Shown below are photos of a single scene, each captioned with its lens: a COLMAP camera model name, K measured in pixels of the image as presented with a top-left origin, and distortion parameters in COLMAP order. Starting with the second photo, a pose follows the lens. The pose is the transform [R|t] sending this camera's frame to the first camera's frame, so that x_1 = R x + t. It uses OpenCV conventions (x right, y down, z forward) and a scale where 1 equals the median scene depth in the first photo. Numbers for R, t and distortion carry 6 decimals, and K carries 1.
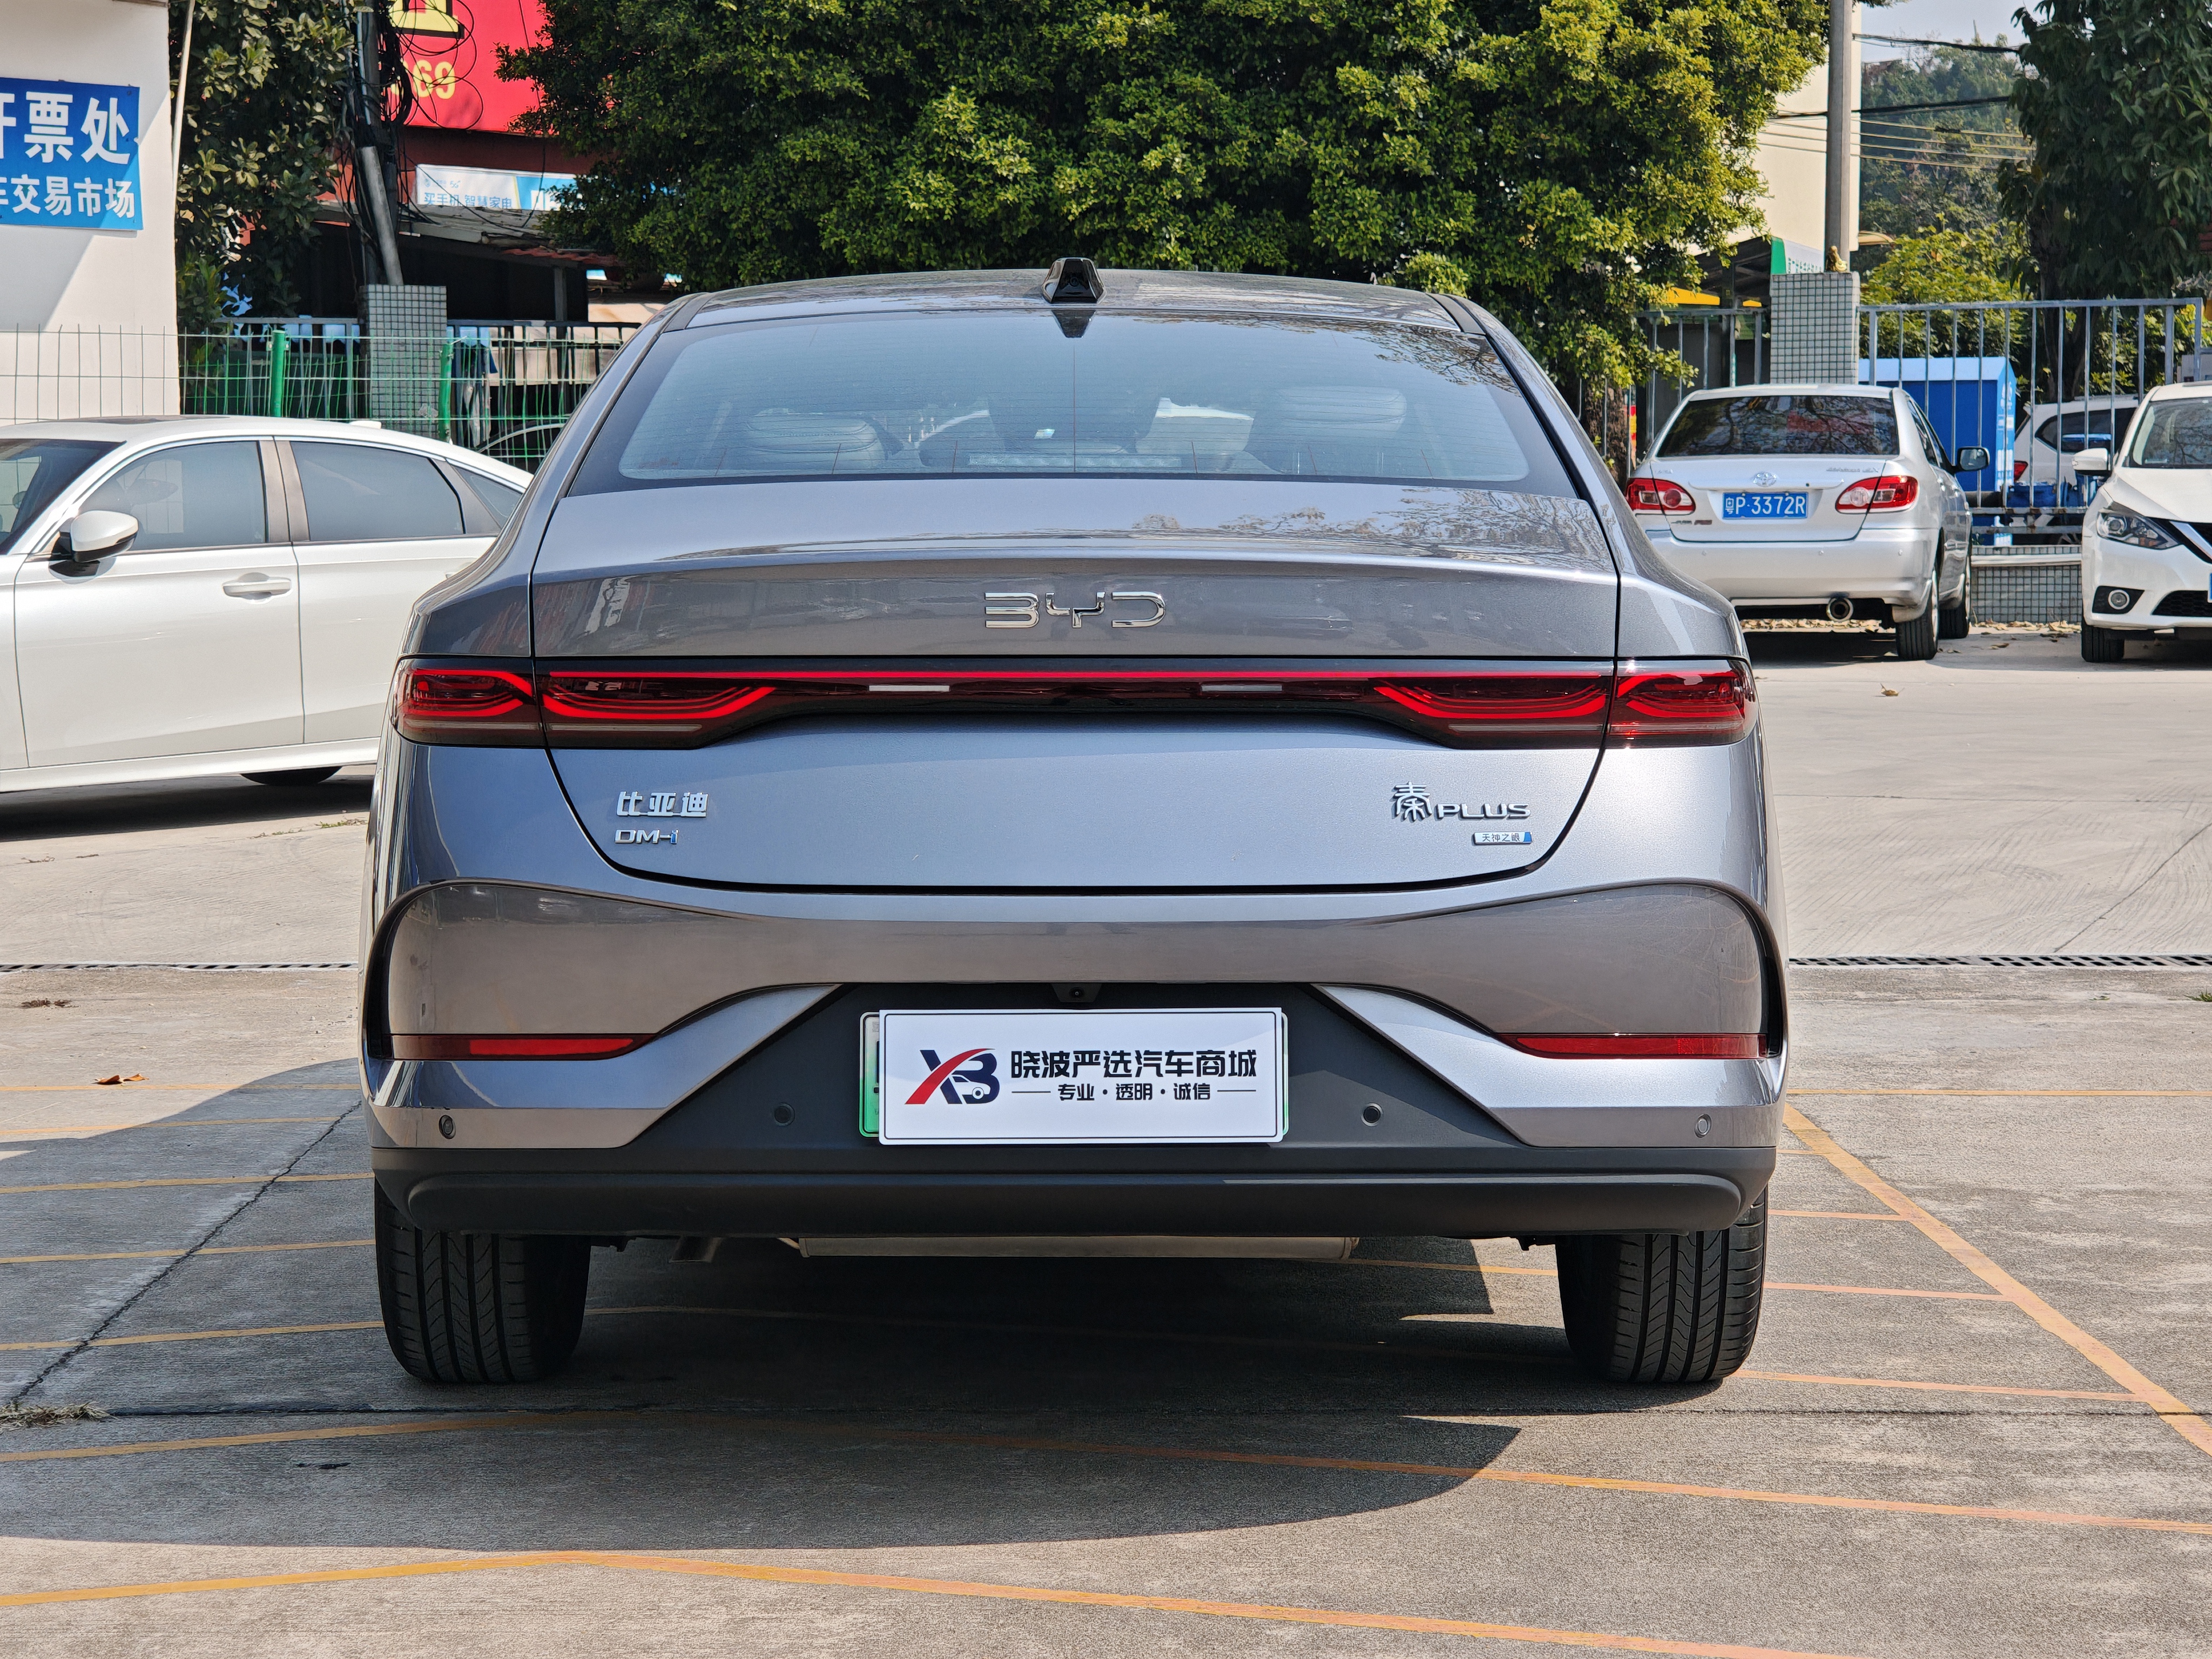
lens RADIAL K [[4373.8, 0, 1097.6], [0, 4373.8, 818.7], [0, 0, 1]] dist [0.098919, 0.000000]
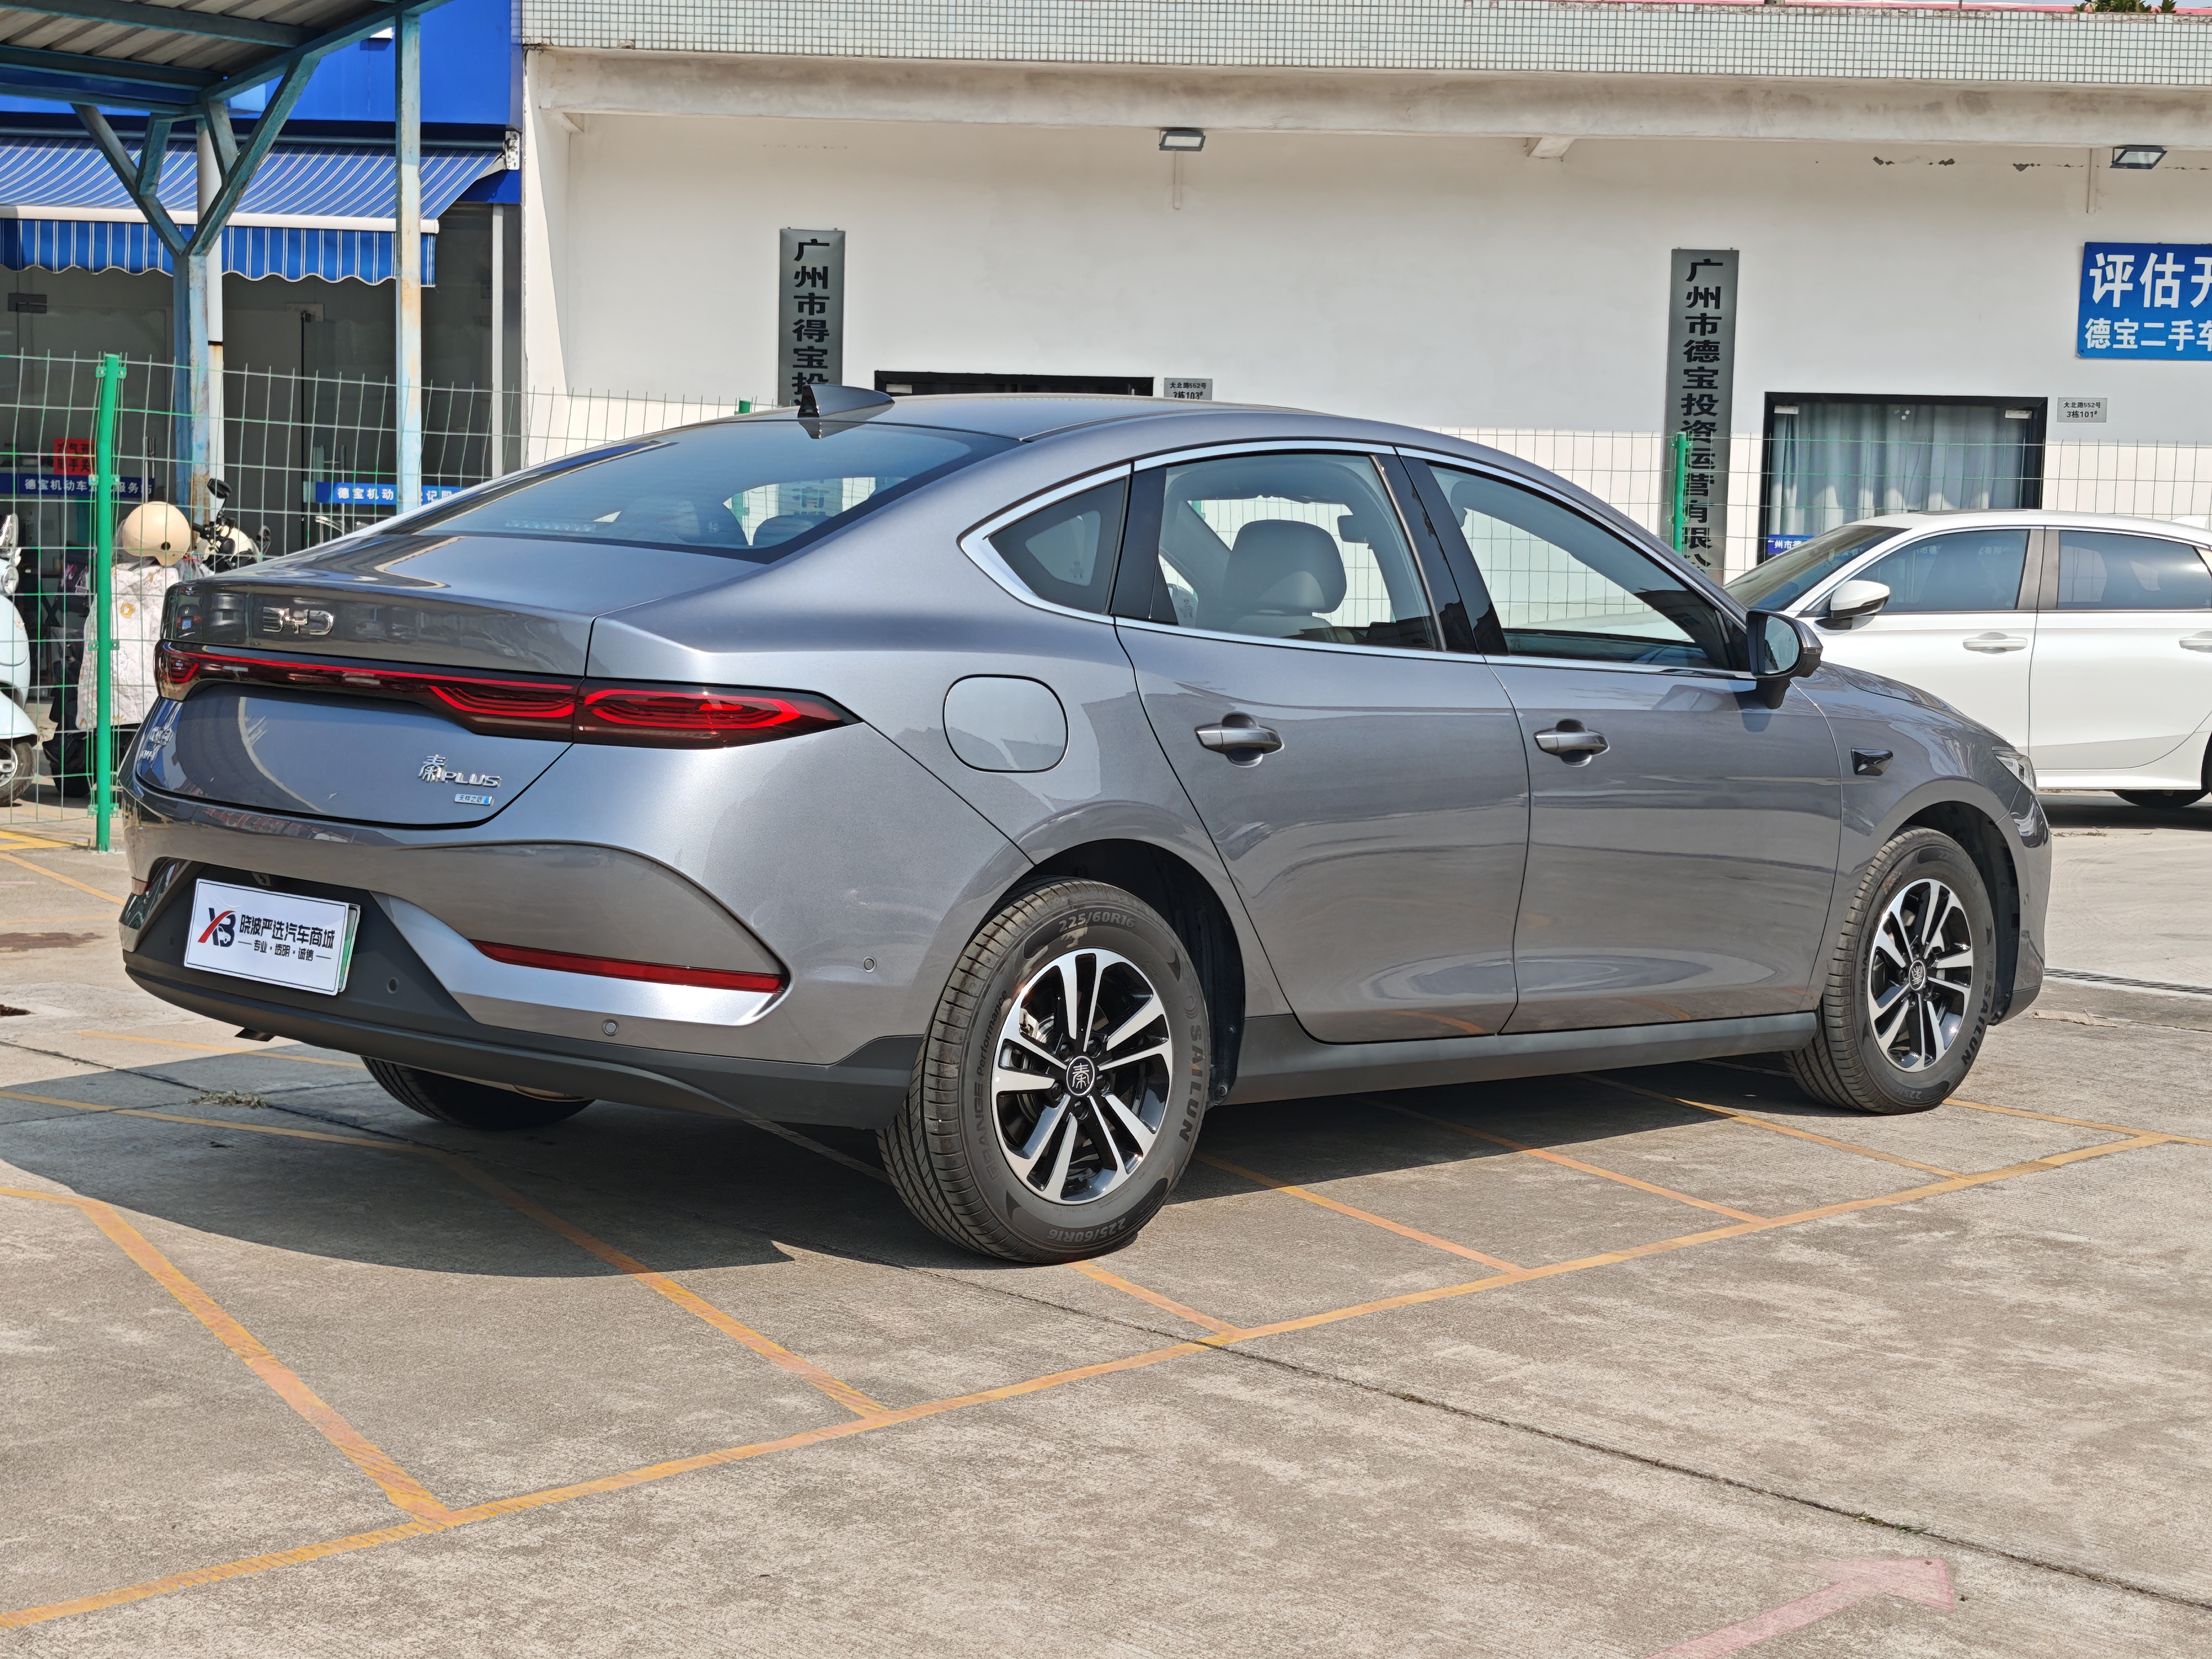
lens RADIAL K [[3414.7, 0, 1111.4], [0, 3414.7, 845.7], [0, 0, 1]] dist [0.135150, 0.000000]
pose [[0.715187, 0.086307, -0.693584, 0.997649], [-0.082199, 0.995846, 0.039160, -0.040540], [0.694083, 0.029005, 0.719310, 0.353289]]
